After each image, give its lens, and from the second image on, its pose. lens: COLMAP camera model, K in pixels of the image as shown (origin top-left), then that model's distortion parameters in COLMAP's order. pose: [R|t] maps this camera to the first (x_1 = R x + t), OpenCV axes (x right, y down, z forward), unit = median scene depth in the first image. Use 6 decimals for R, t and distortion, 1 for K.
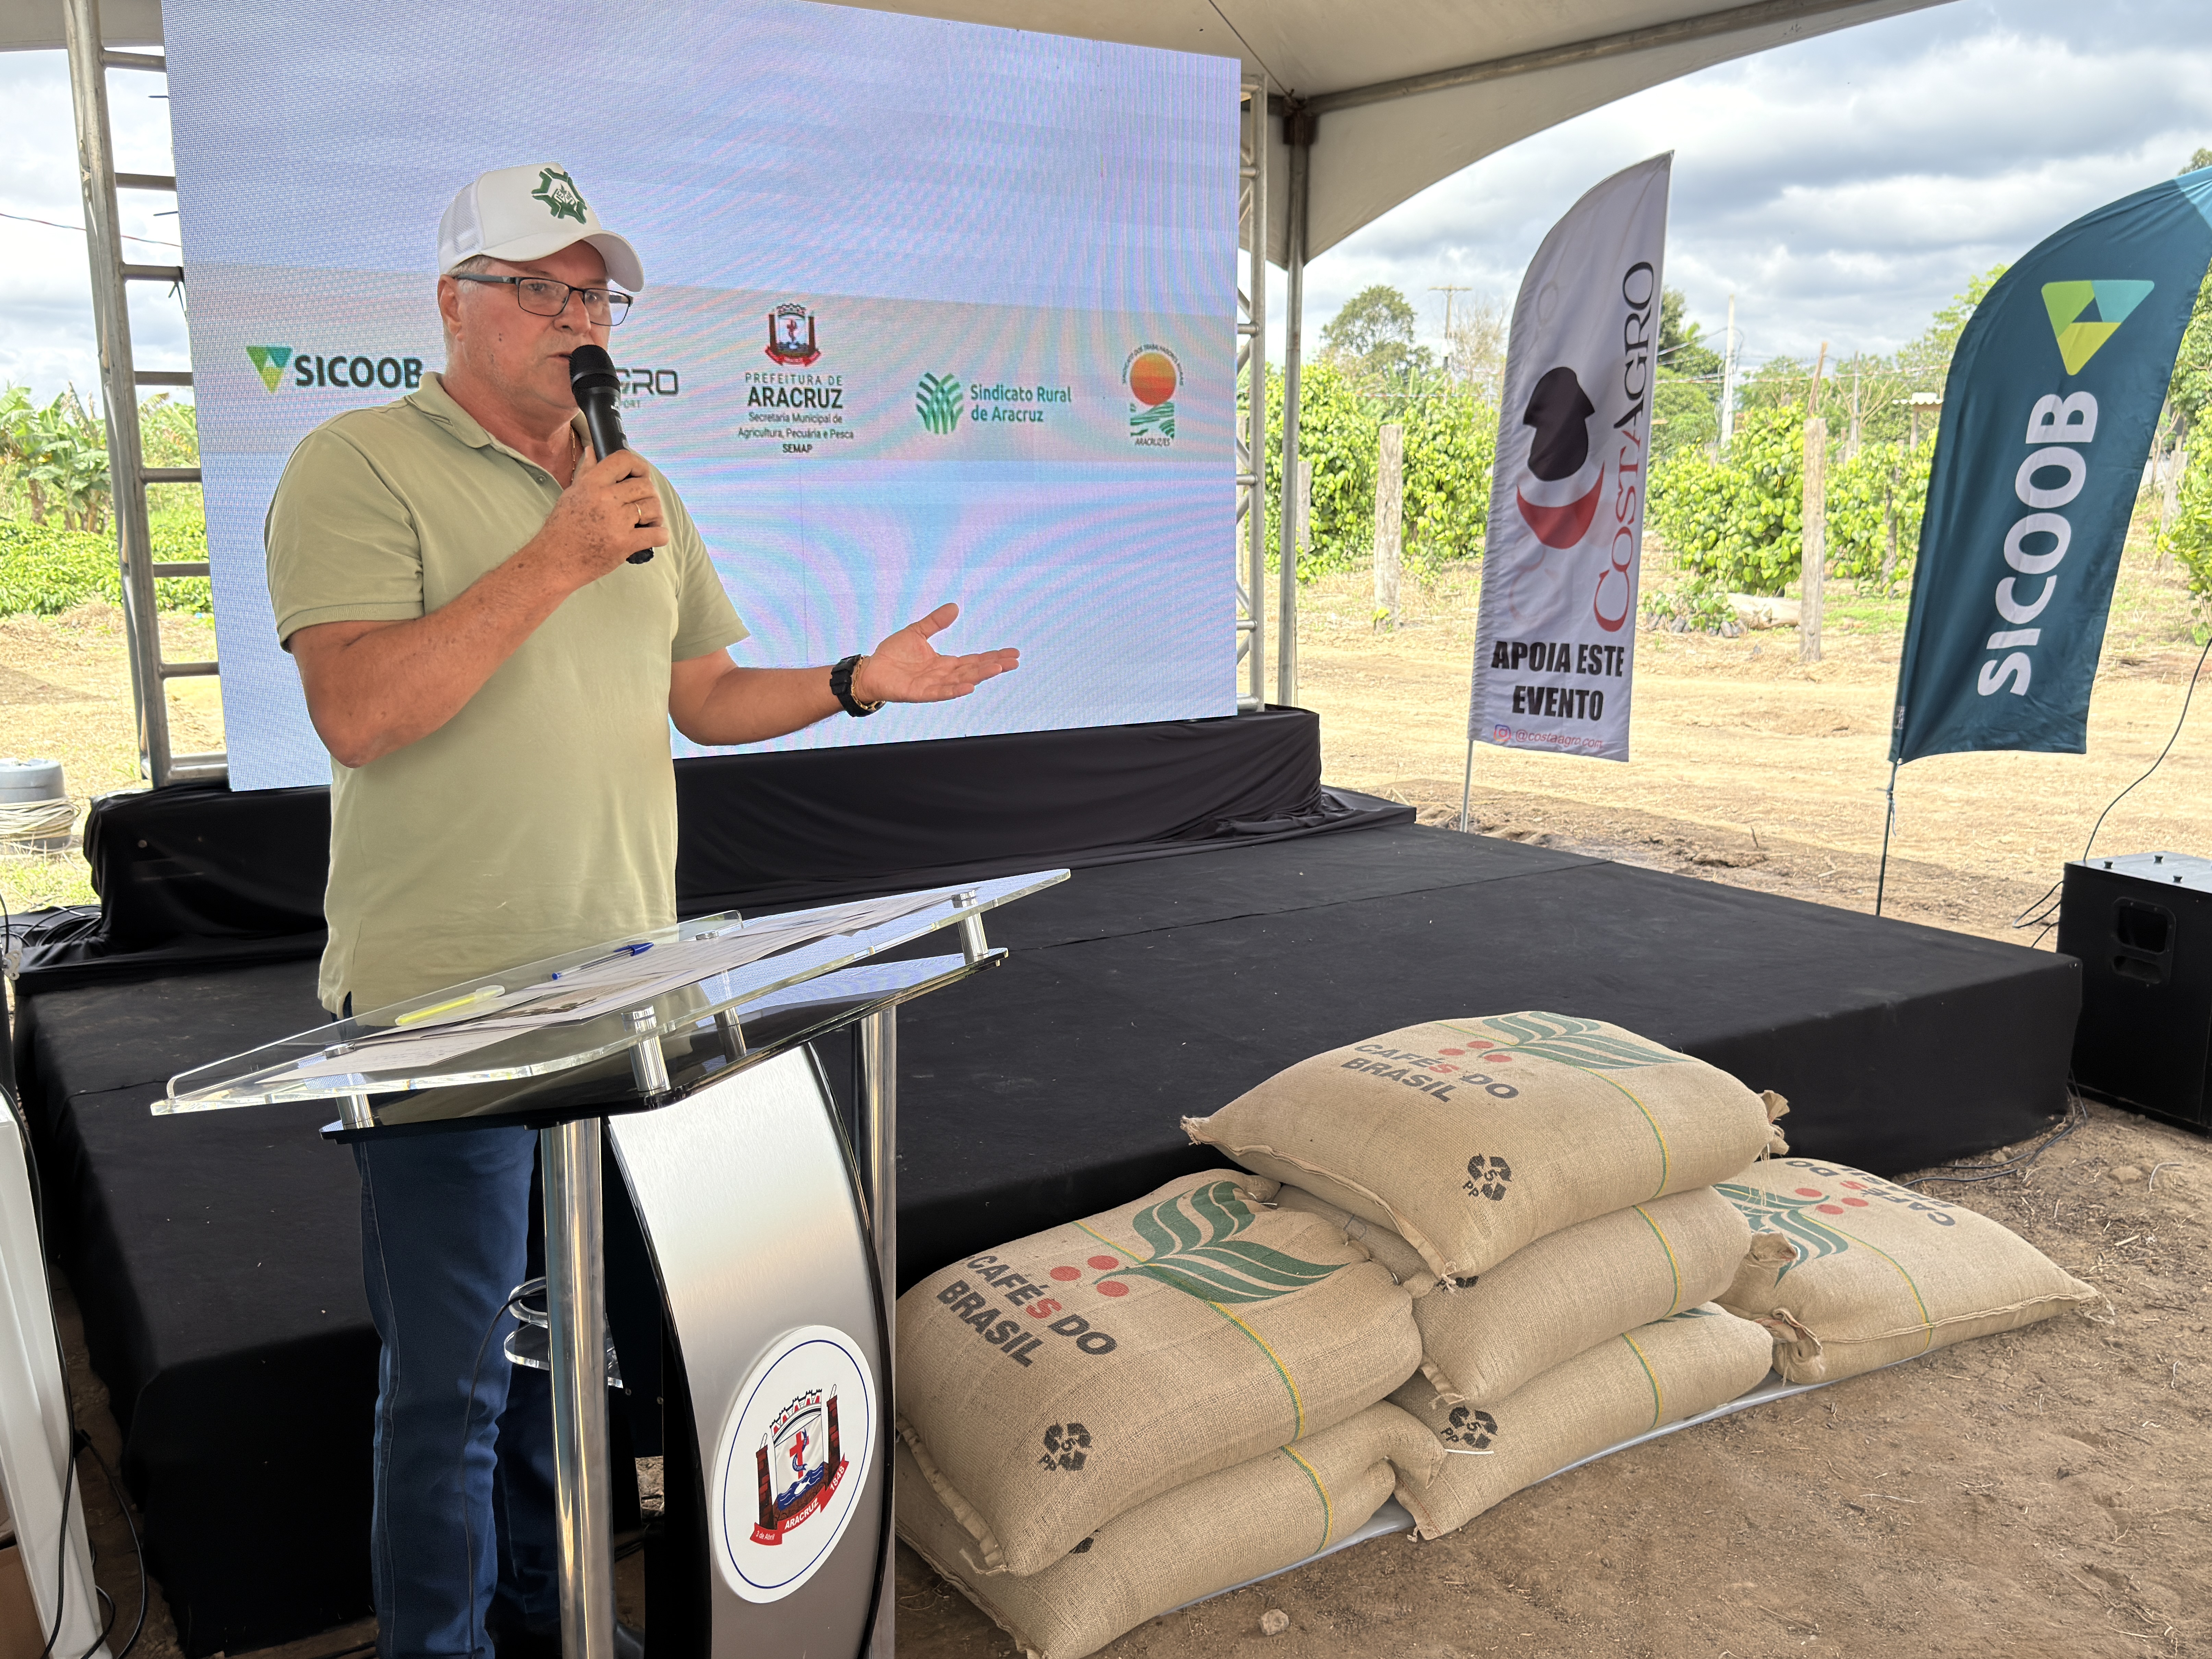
lens RADIAL K [[1929.7, 0, 1109.0], [0, 1929.7, 858.1], [0, 0, 1]] dist [0.141624, -0.336292]
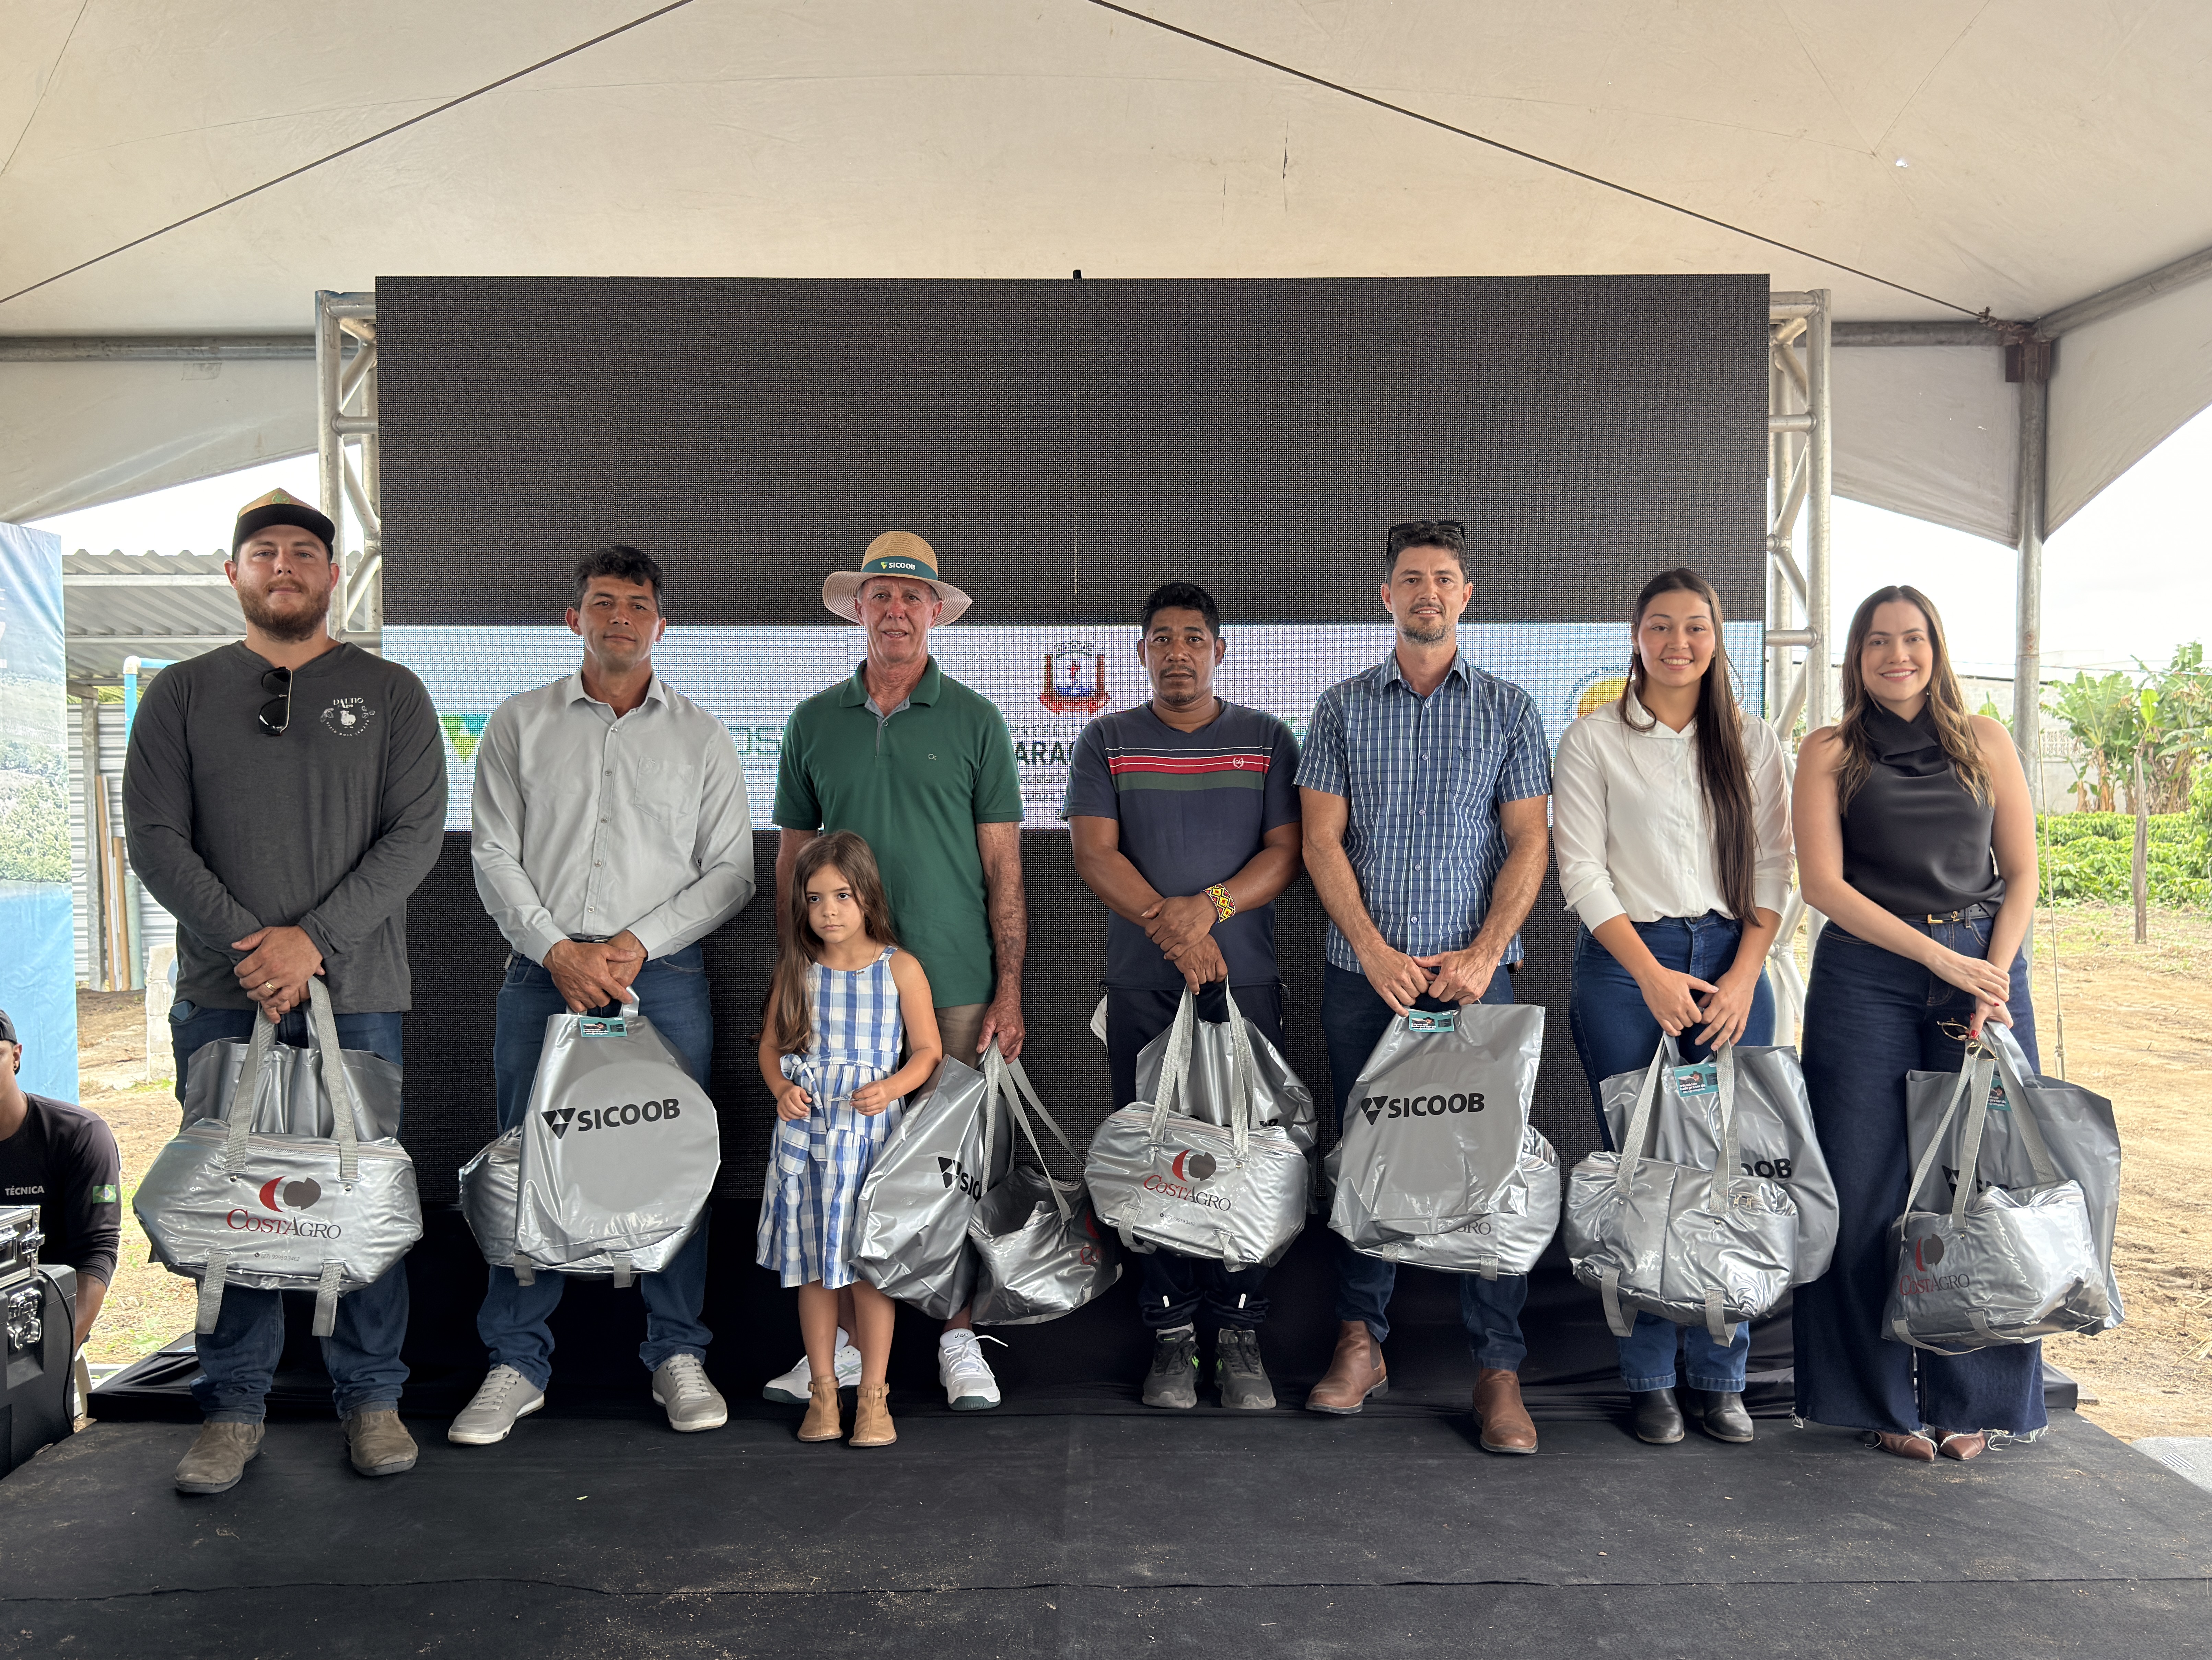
lens RADIAL K [[1962.6, 0, 1106.0], [0, 1962.6, 830.0], [0, 0, 1]] dist [0.001701, -0.020149]
pose [[0.849649, 0.010976, -0.527234, 0.265380], [-0.099122, 0.985287, -0.139226, -0.097392], [0.517949, 0.170554, 0.838236, 0.351262]]
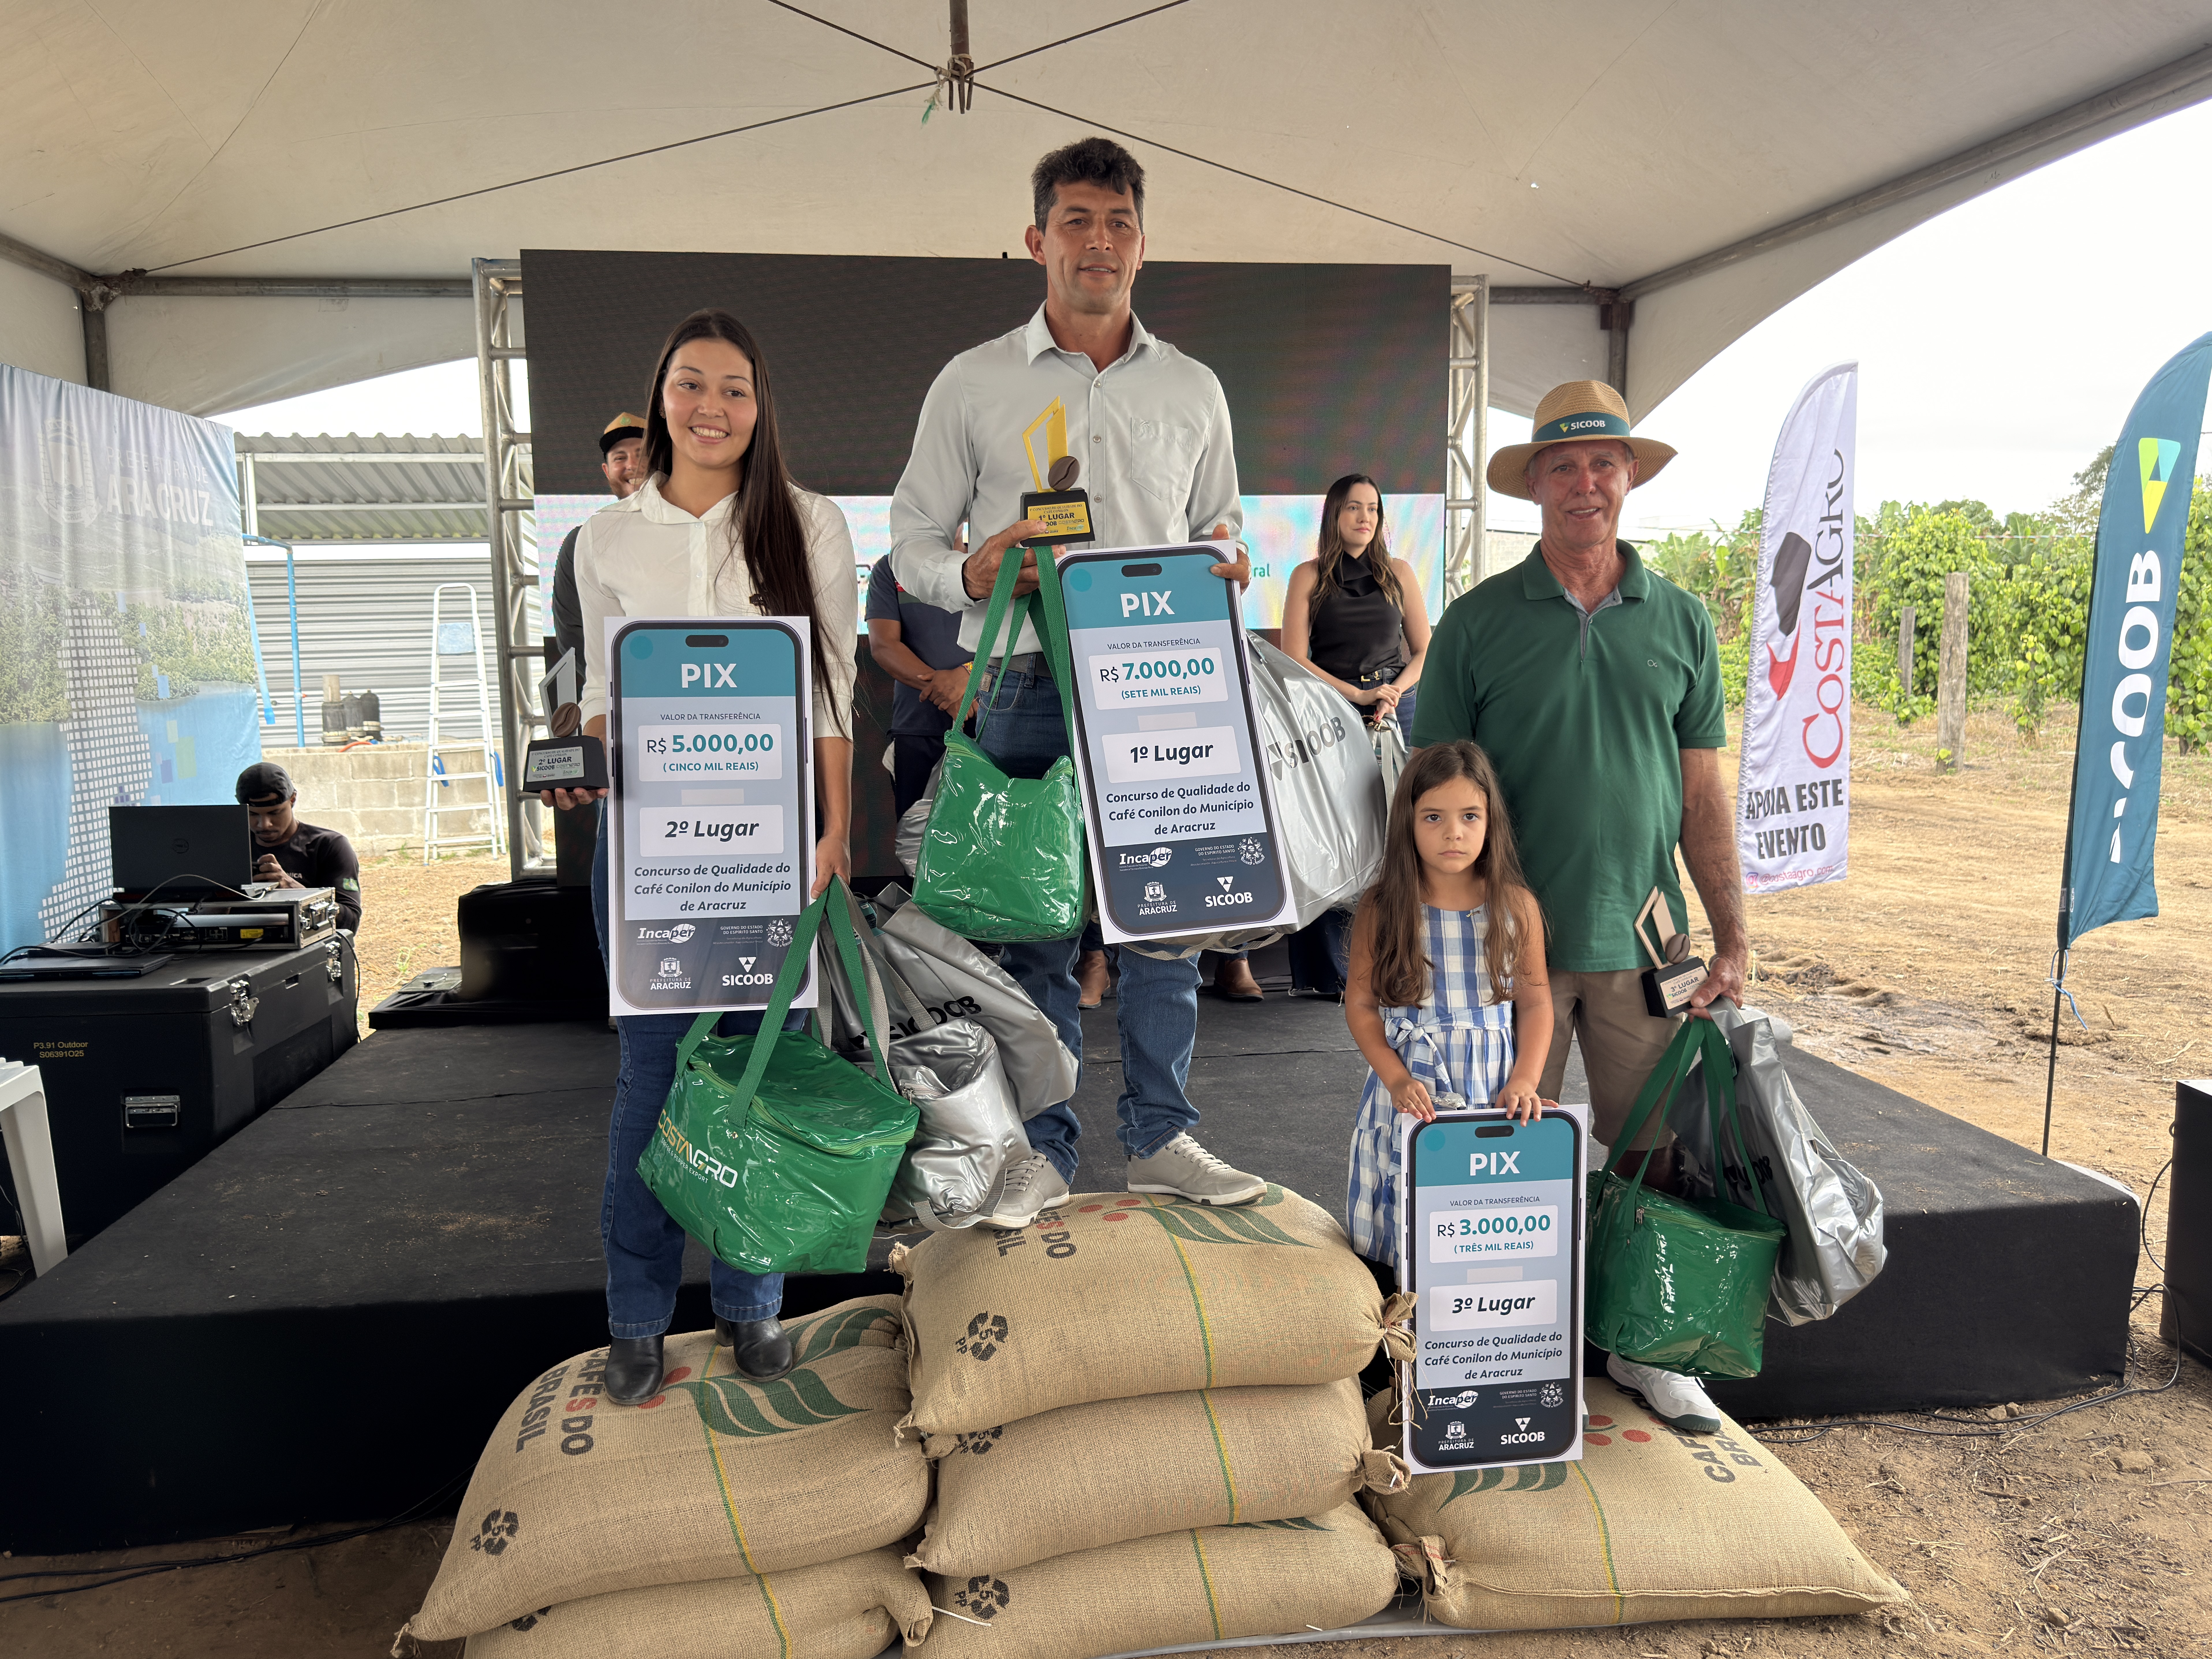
lens RADIAL K [[1648.9, 0, 1099.9], [0, 1648.9, 830.5], [0, 0, 1]] dist [-0.004606, 0.007160]
pose [[0.910391, 0.039267, -0.411881, 0.311001], [-0.067370, 0.996270, -0.053929, -0.033013], [0.408227, 0.076844, 0.909641, 0.117509]]
